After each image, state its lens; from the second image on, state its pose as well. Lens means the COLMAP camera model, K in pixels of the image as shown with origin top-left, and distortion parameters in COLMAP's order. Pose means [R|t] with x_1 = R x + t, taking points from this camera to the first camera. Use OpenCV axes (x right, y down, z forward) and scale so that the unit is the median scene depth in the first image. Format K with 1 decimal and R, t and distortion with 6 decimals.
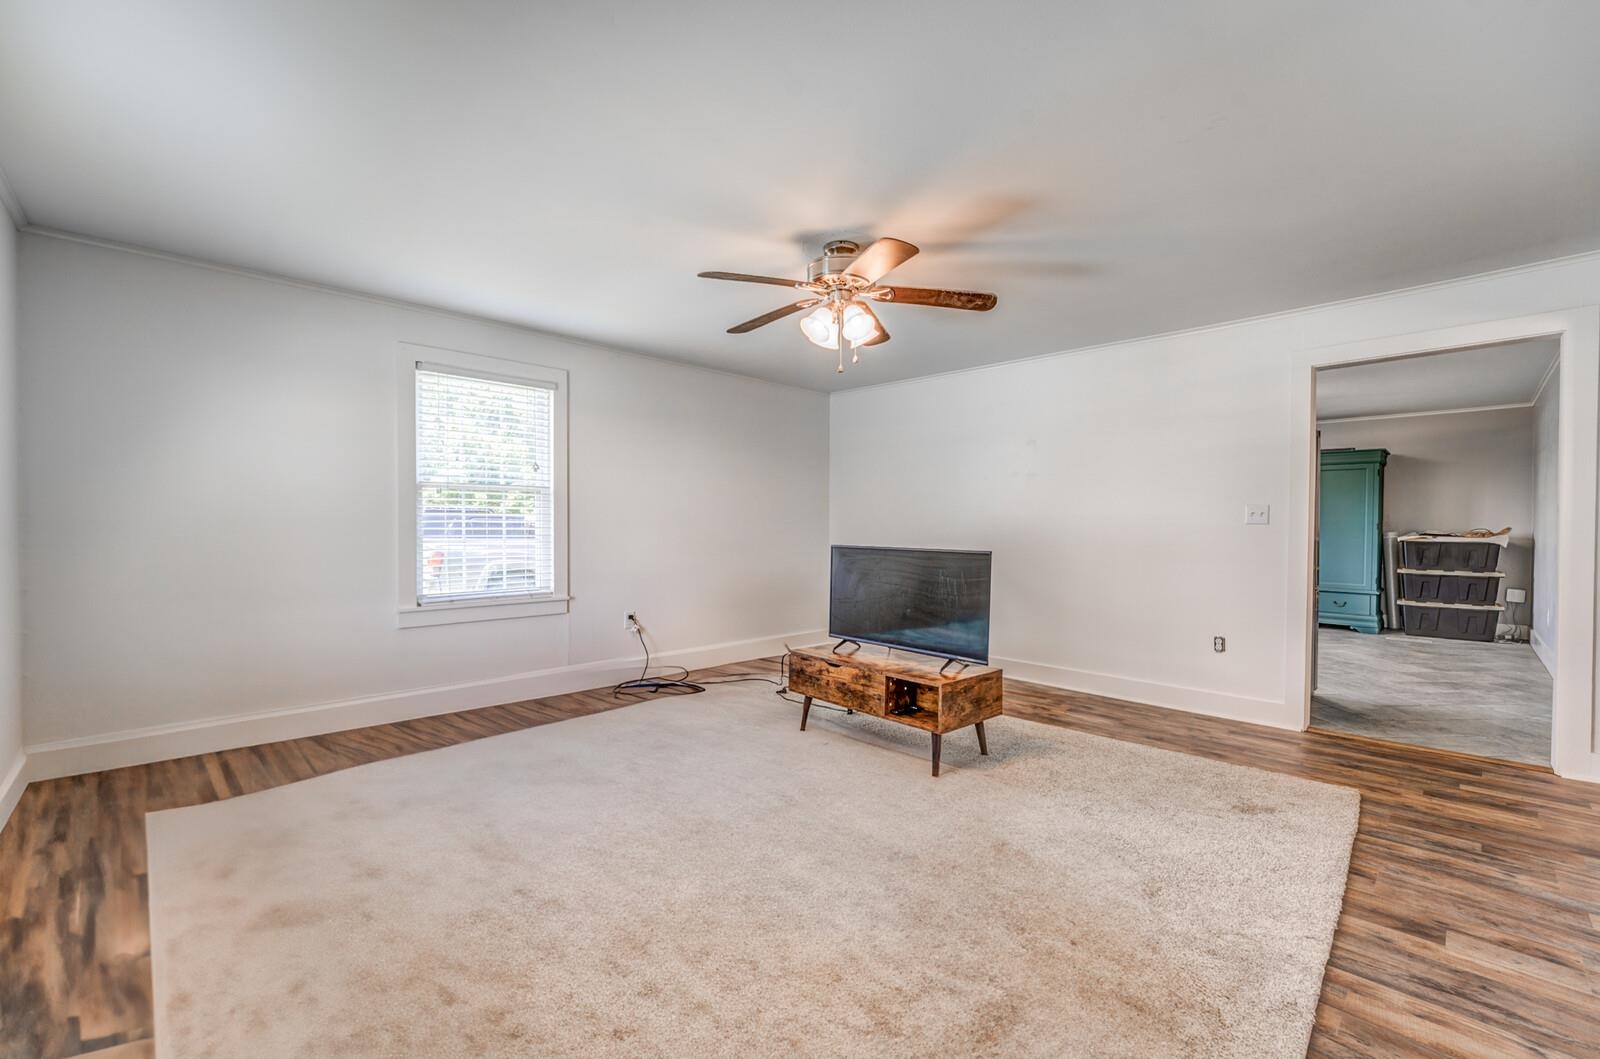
lens RADIAL K [[643.8, 0, 804.4], [0, 643.8, 531.2], [0, 0, 1]] dist [-0.011547, 0.001816]
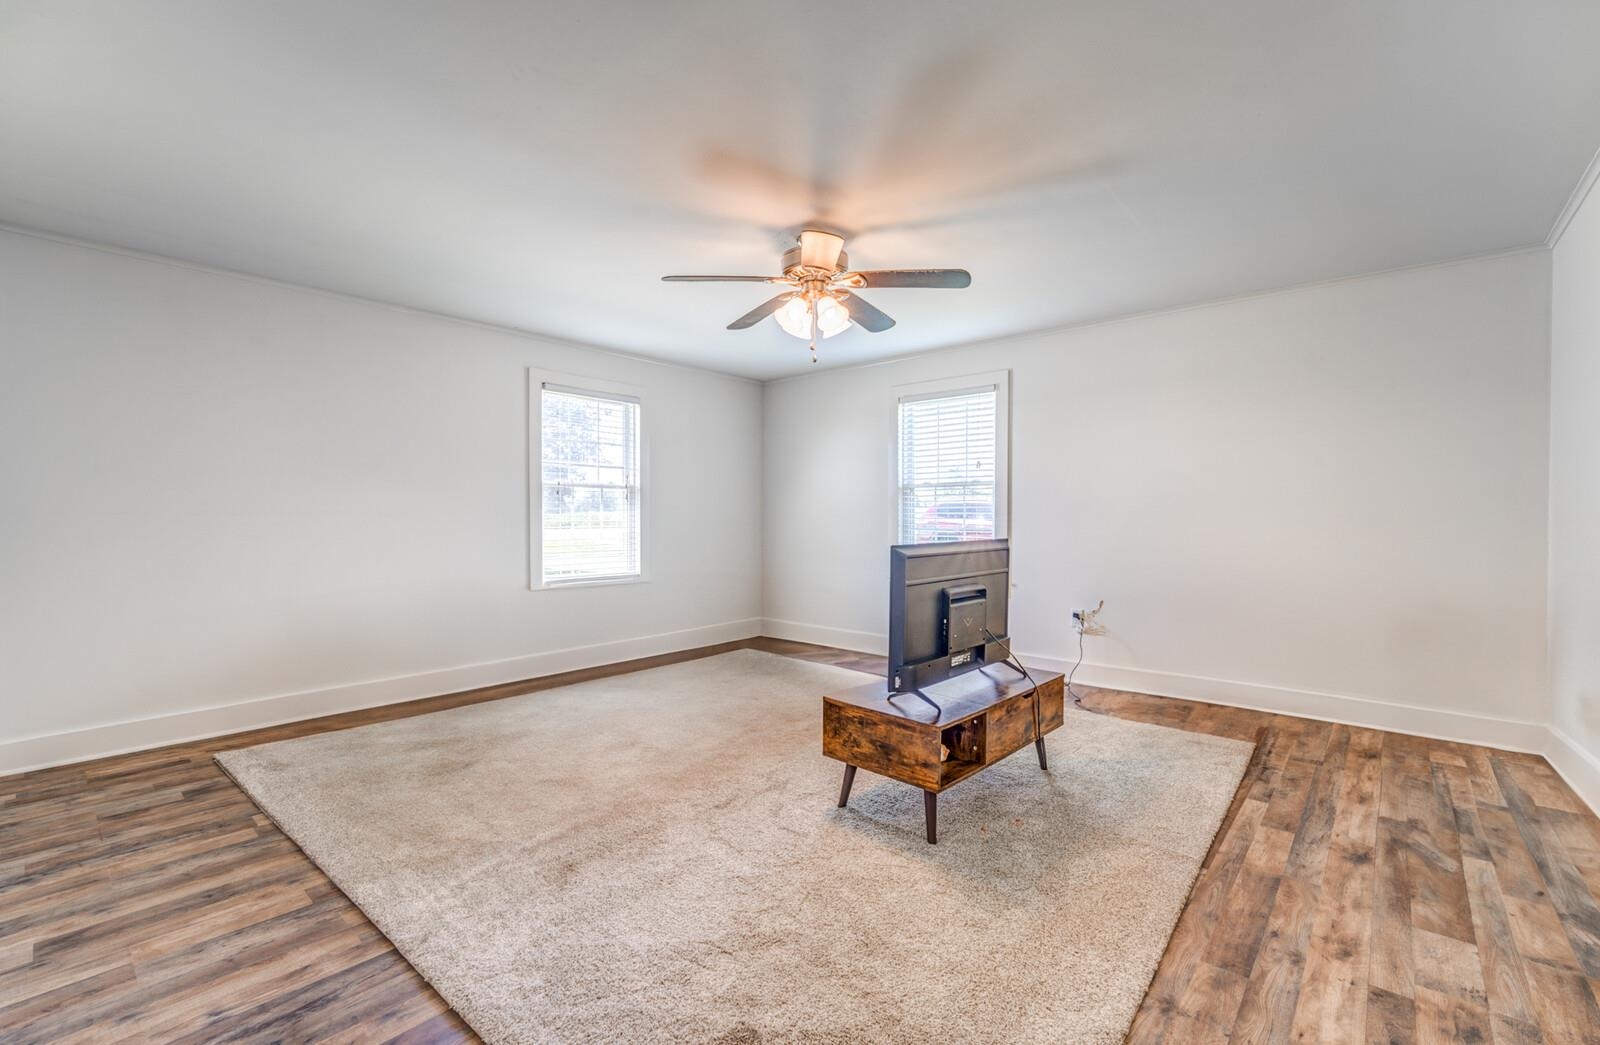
lens RADIAL K [[686.1, 0, 806.7], [0, 686.1, 516.9], [0, 0, 1]] dist [-0.019509, -0.000865]
pose [[0.086876, -0.005422, -0.996204, 2.094755], [-0.009032, 0.999940, -0.006230, 0.007800], [0.996178, 0.009539, 0.086821, 1.673314]]
